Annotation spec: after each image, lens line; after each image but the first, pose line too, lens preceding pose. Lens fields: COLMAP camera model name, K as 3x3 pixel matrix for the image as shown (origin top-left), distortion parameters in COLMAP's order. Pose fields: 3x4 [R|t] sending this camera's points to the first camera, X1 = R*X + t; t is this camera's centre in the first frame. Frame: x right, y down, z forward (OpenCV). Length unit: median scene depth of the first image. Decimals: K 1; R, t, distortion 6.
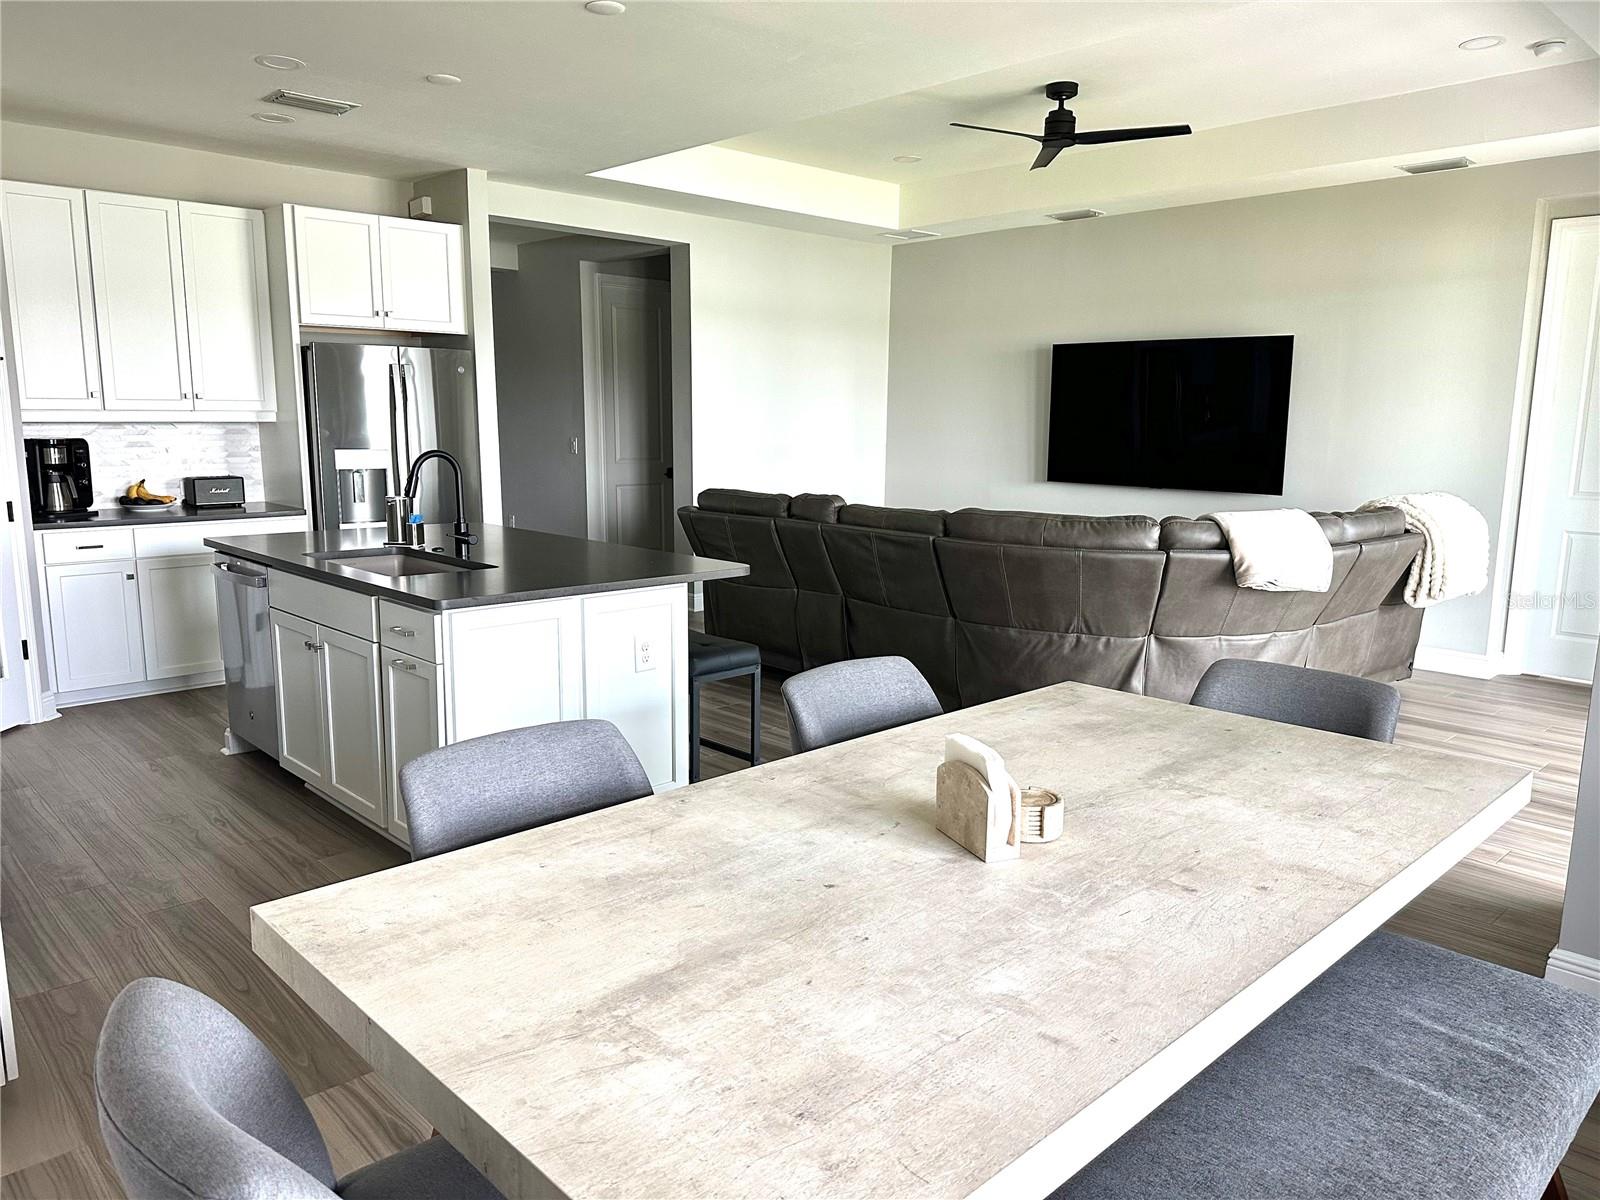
lens RADIAL K [[1120.9, 0, 792.6], [0, 1120.9, 605.0], [0, 0, 1]] dist [0.048941, -0.065233]
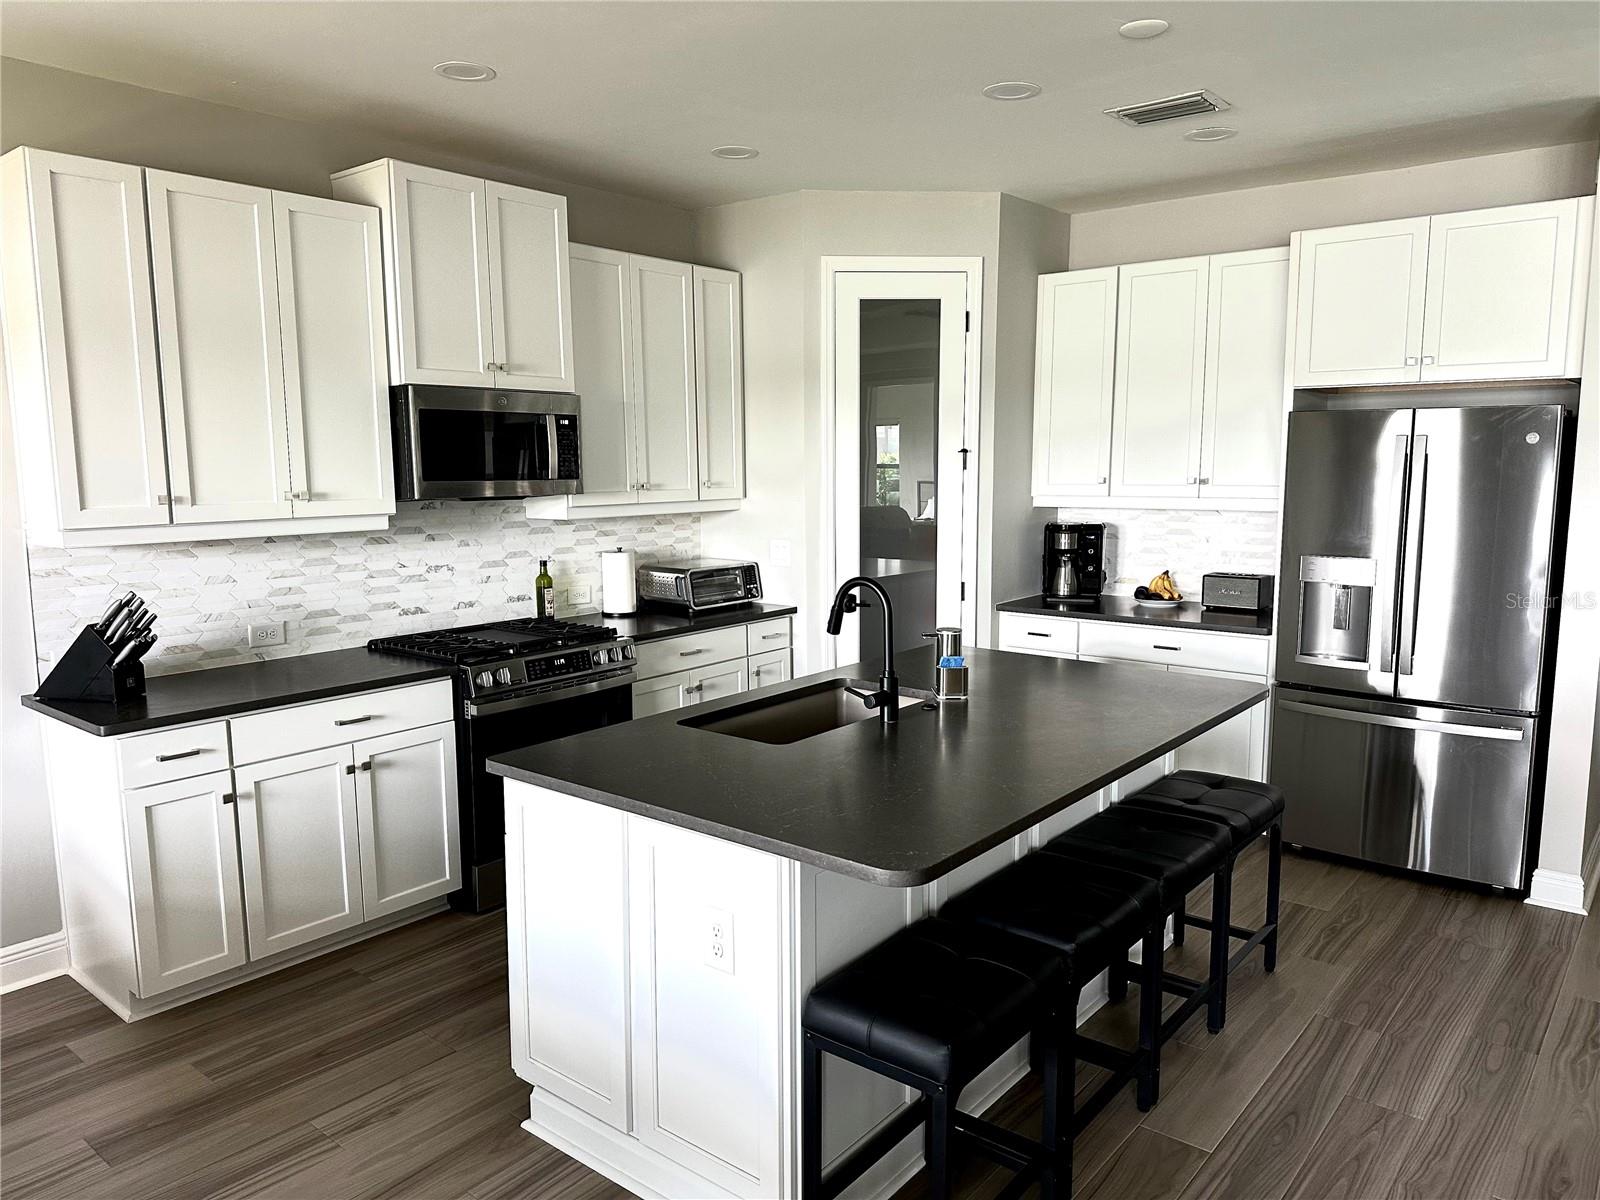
lens RADIAL K [[1120.9, 0, 795.9], [0, 1120.9, 602.3], [0, 0, 1]] dist [0.048941, -0.065233]
pose [[0.115822, 0.121173, -0.985851, 0.305306], [-0.159979, 0.981848, 0.101886, -0.137227], [0.980302, 0.145915, 0.133105, 0.618997]]
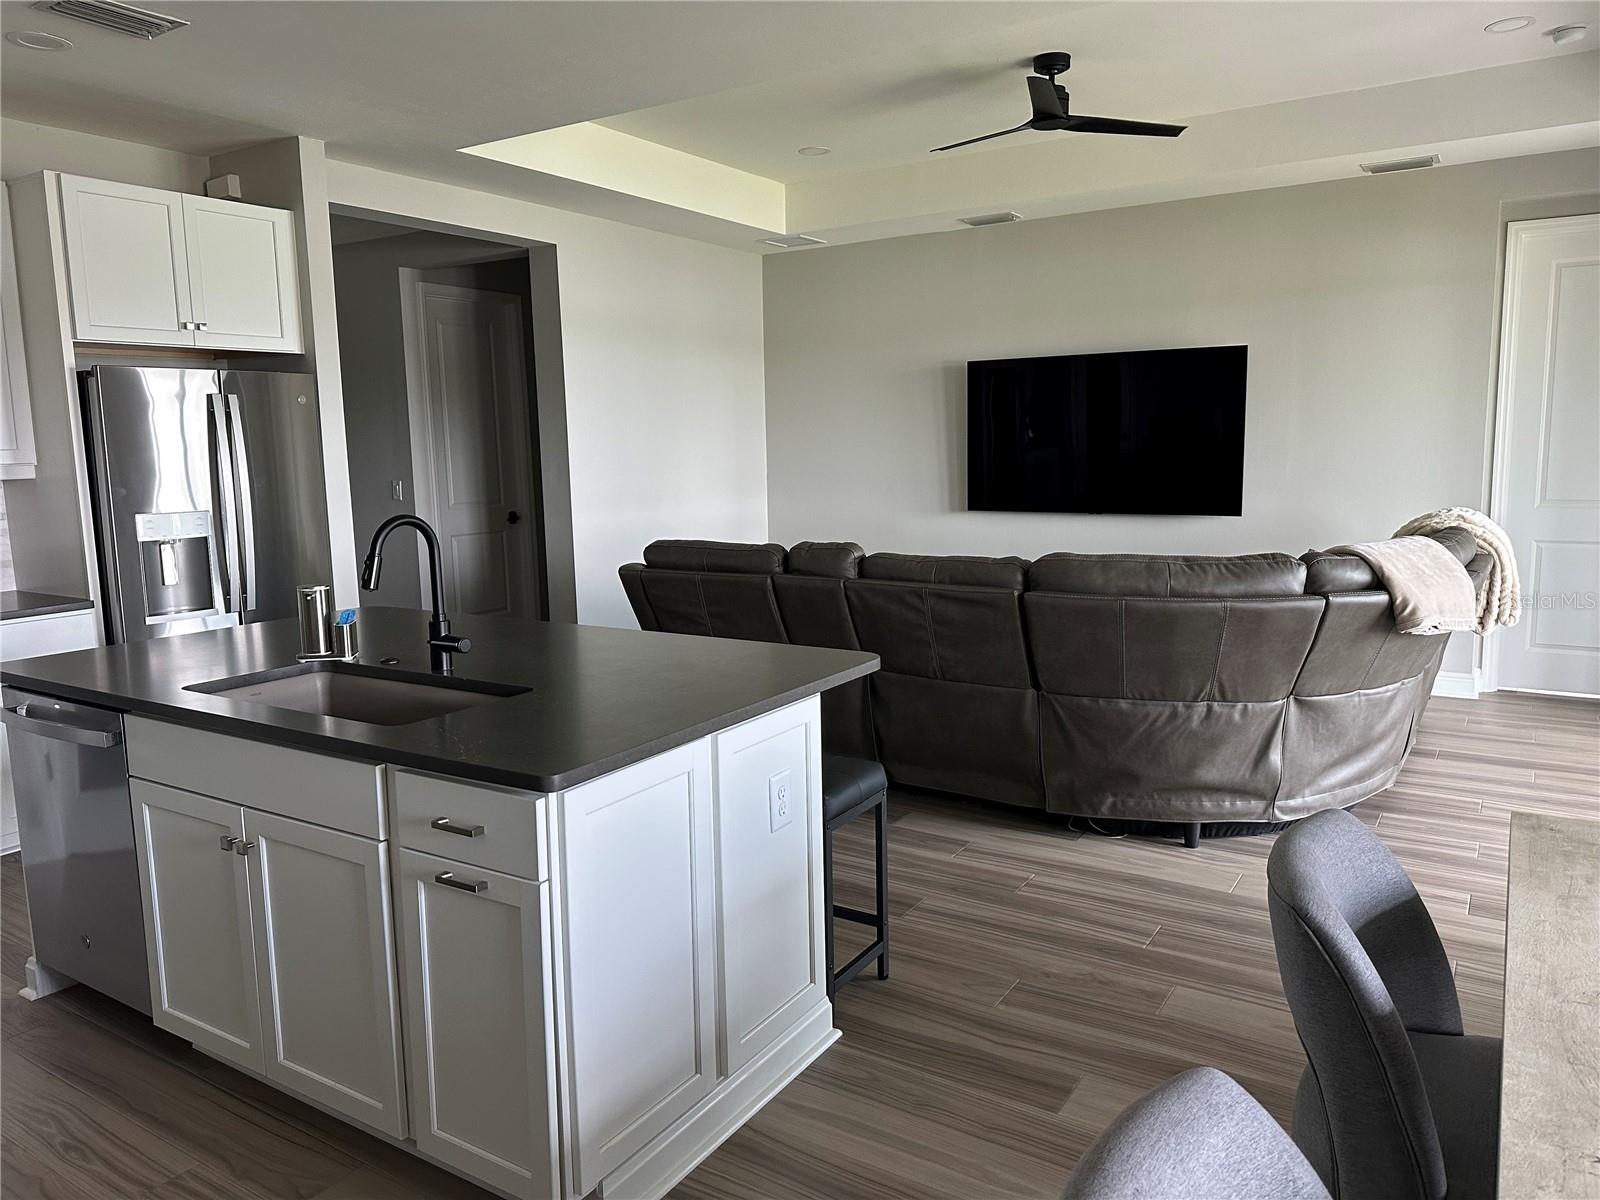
lens RADIAL K [[1120.9, 0, 795.3], [0, 1120.9, 593.3], [0, 0, 1]] dist [0.048941, -0.065233]
pose [[0.970565, -0.060862, 0.233020, -0.181370], [0.068888, 0.997274, -0.026451, -0.042271], [-0.230775, 0.041725, 0.972112, 0.225288]]
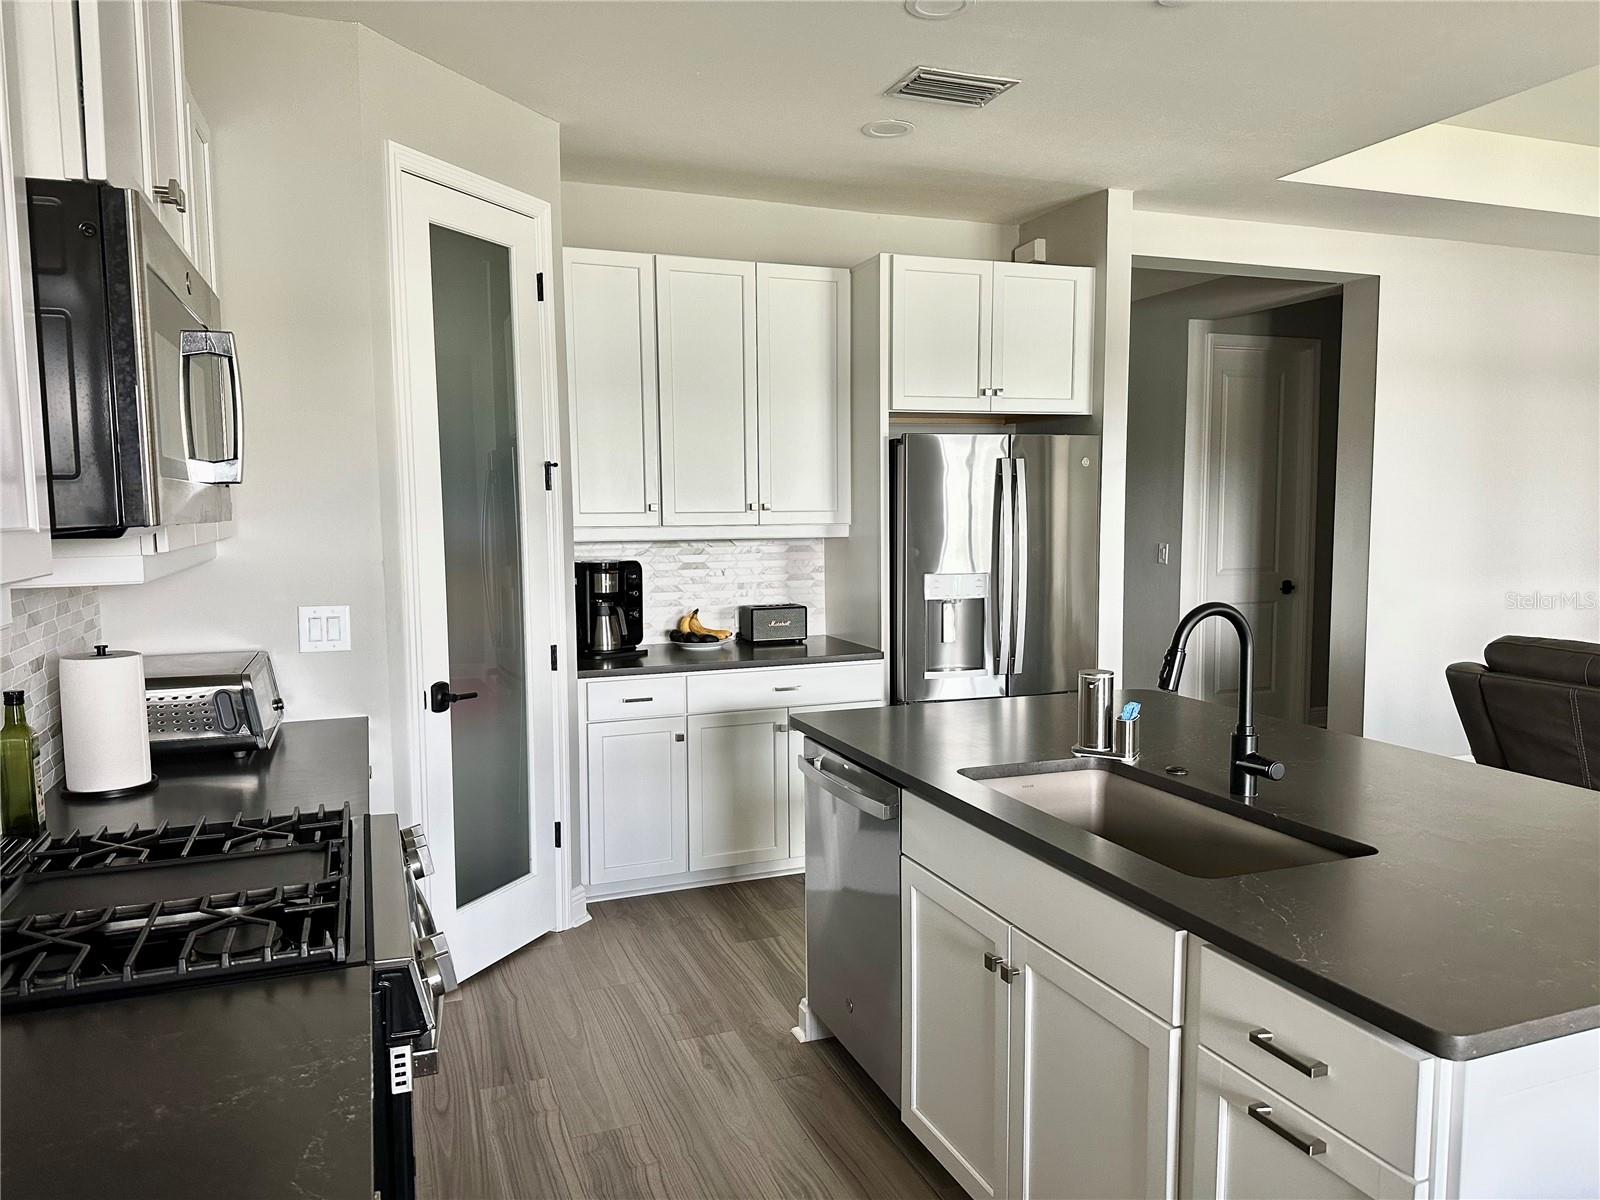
lens RADIAL K [[1120.9, 0, 789.2], [0, 1120.9, 601.0], [0, 0, 1]] dist [0.048941, -0.065233]
pose [[0.920466, 0.016013, -0.390495, -0.211878], [-0.049067, 0.995989, -0.074818, -0.063498], [0.387731, 0.088028, 0.917560, 0.306900]]
